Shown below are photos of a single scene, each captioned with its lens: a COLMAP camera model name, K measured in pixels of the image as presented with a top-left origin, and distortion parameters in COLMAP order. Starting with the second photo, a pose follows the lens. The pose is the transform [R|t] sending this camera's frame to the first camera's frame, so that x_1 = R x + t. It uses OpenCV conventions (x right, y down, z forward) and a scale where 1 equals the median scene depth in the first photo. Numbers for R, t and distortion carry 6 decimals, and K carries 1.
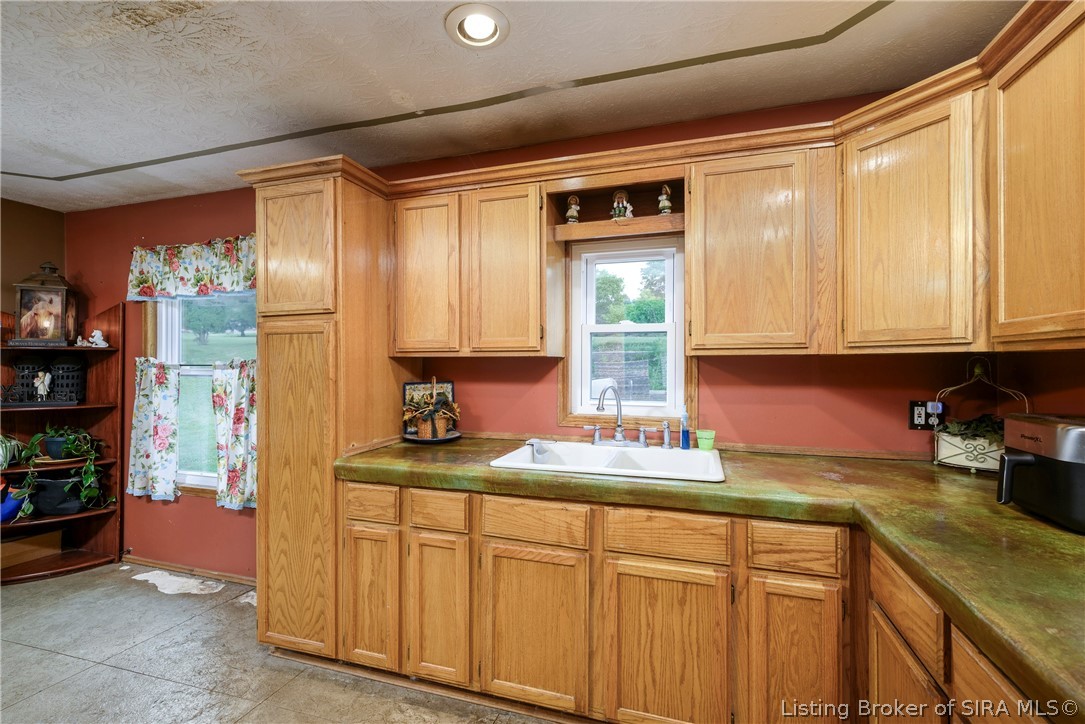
lens RADIAL K [[479.1, 0, 542.5], [0, 479.1, 362.0], [0, 0, 1]] dist [0.001704, 0.000250]
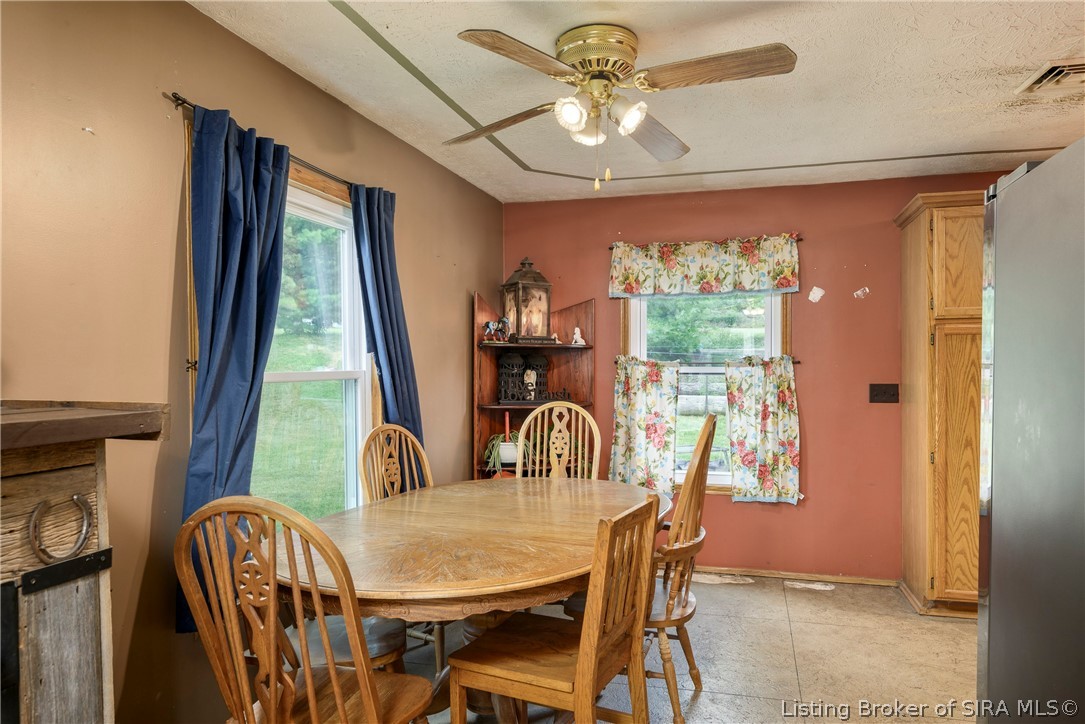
lens RADIAL K [[685.0, 0, 542.5], [0, 685.0, 362.0], [0, 0, 1]] dist [-0.040095, 0.000561]
pose [[0.999845, -0.001608, 0.017508, -1.107510], [0.001646, 0.999996, -0.002202, 0.007758], [-0.017504, 0.002230, 0.999844, -0.433985]]
